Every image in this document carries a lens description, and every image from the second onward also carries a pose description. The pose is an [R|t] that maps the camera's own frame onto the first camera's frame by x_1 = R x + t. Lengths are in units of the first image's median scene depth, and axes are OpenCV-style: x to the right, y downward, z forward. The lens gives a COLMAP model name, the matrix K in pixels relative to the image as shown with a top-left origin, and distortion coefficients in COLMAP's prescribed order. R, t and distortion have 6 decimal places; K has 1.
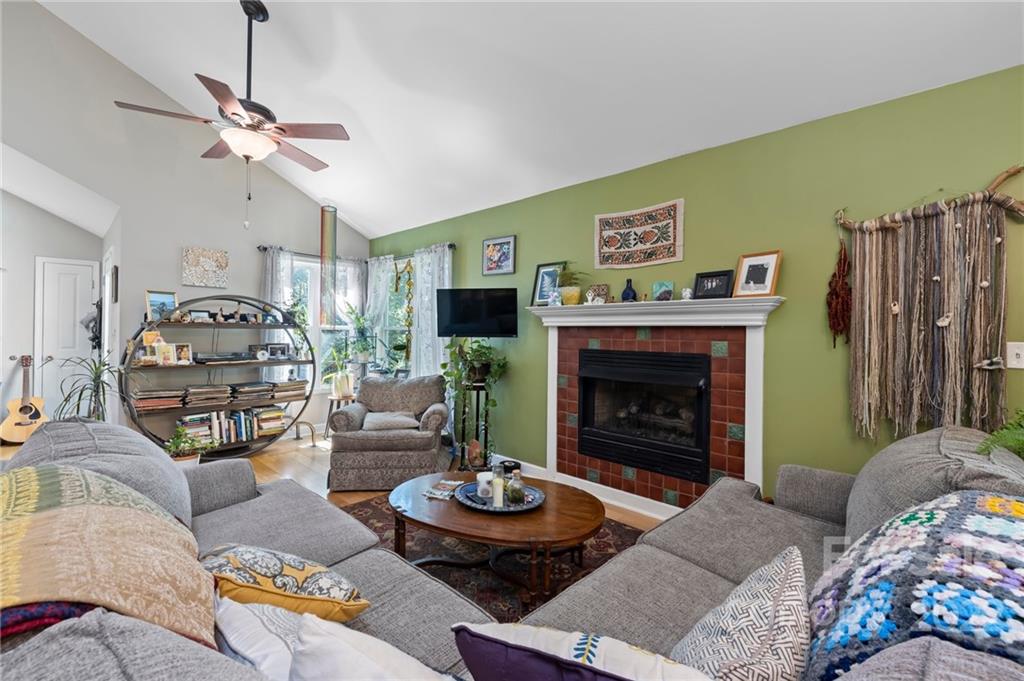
lens RADIAL K [[438.7, 0, 511.0], [0, 438.7, 336.5], [0, 0, 1]] dist [-0.001303, -0.000599]
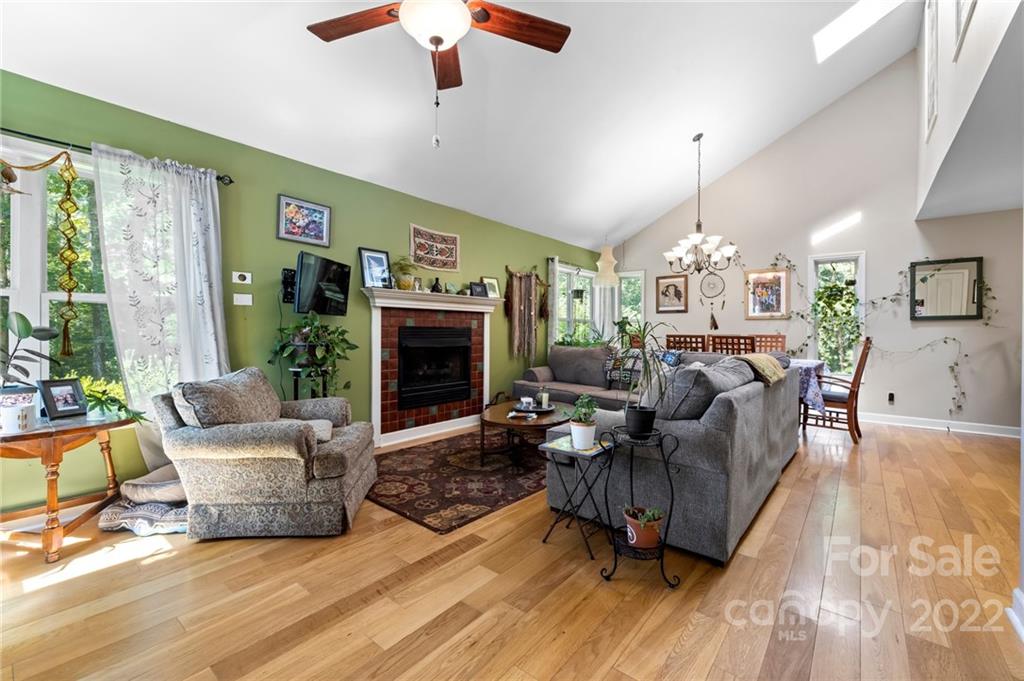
lens RADIAL K [[438.7, 0, 511.6], [0, 438.7, 334.0], [0, 0, 1]] dist [-0.001303, -0.000599]
pose [[-0.082465, -0.022531, 0.996339, -1.735430], [-0.000833, 0.999746, 0.022539, 0.034479], [-0.996594, 0.001029, -0.082463, 1.237830]]
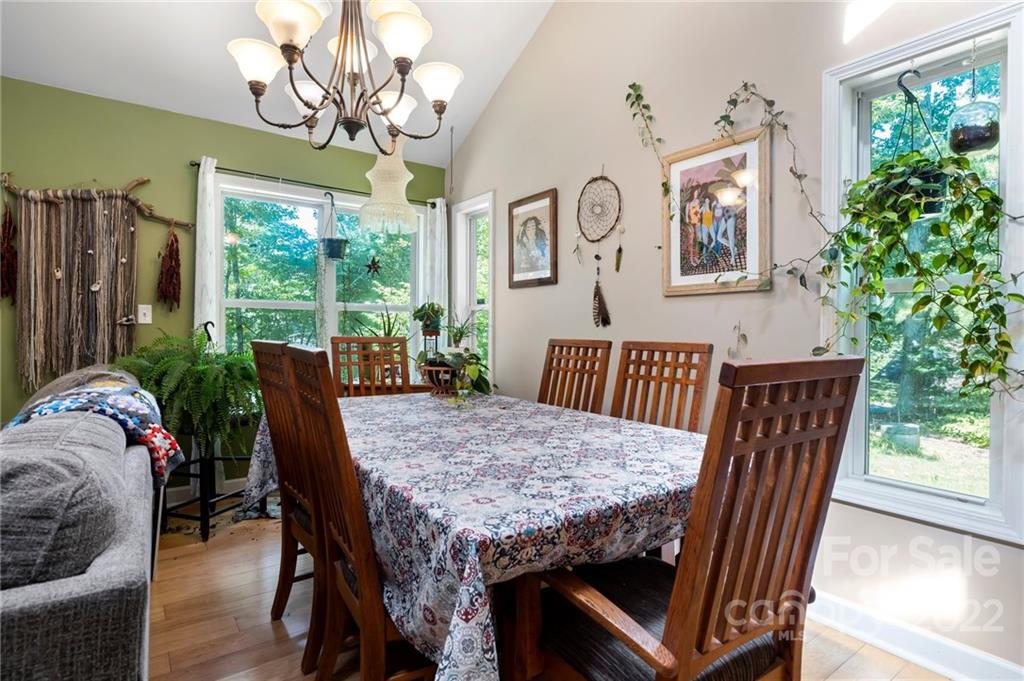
lens RADIAL K [[539.0, 0, 505.4], [0, 539.0, 325.6], [0, 0, 1]] dist [-0.003134, -0.000574]
pose [[0.177502, -0.007005, 0.984096, -0.276689], [0.001823, 0.999975, 0.006789, 0.059280], [-0.984119, 0.000589, 0.177510, -0.371299]]
